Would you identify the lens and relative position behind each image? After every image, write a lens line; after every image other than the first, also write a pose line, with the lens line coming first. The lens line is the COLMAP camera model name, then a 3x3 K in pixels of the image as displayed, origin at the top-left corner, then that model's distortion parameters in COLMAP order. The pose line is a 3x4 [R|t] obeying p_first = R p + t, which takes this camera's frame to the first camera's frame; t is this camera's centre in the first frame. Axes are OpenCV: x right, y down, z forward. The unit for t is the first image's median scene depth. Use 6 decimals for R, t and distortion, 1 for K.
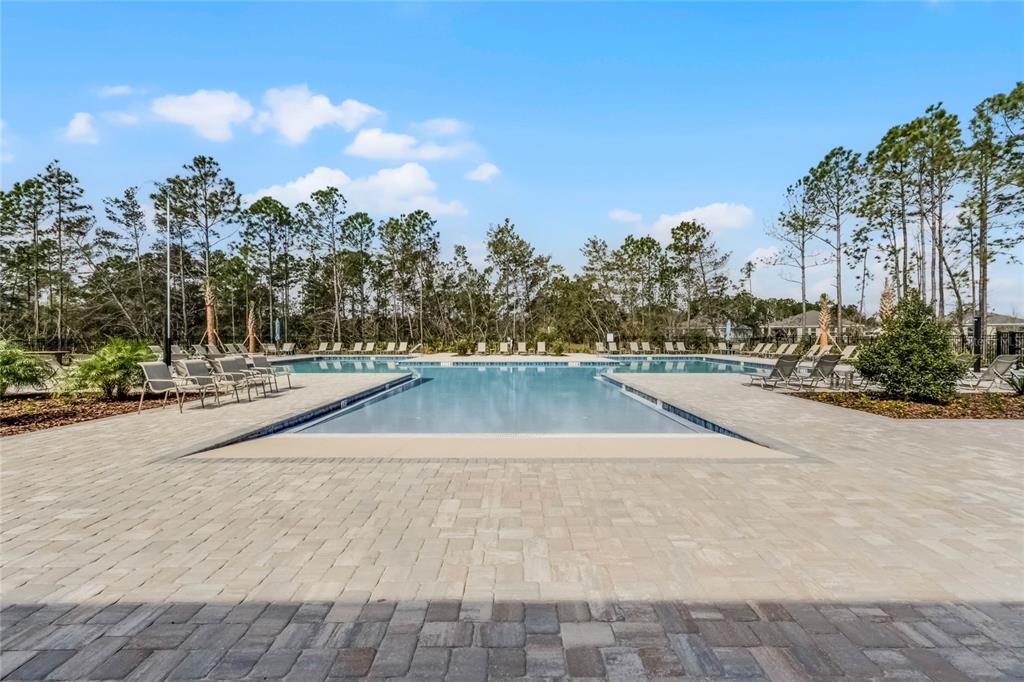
lens RADIAL K [[432.0, 0, 506.0], [0, 432.0, 336.2], [0, 0, 1]] dist [0.007472, -0.000036]
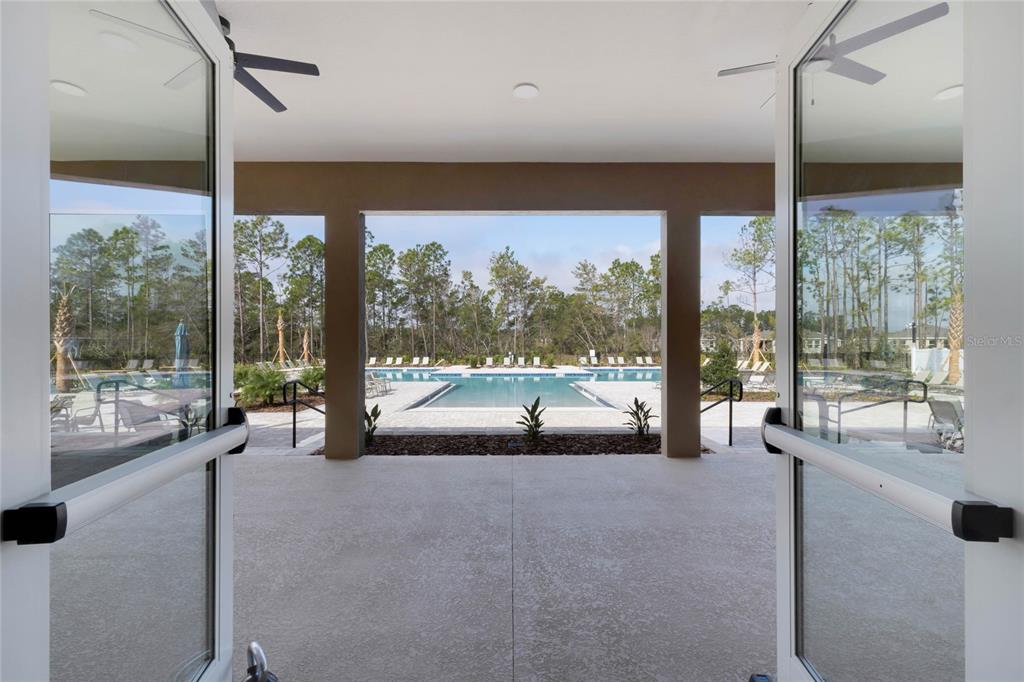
lens RADIAL K [[432.0, 0, 518.0], [0, 432.0, 342.7], [0, 0, 1]] dist [0.007472, -0.000036]
pose [[0.999456, 0.002146, 0.032896, -0.009457], [-0.001948, 0.999980, -0.006057, -0.014175], [-0.032909, 0.005990, 0.999440, -0.174055]]
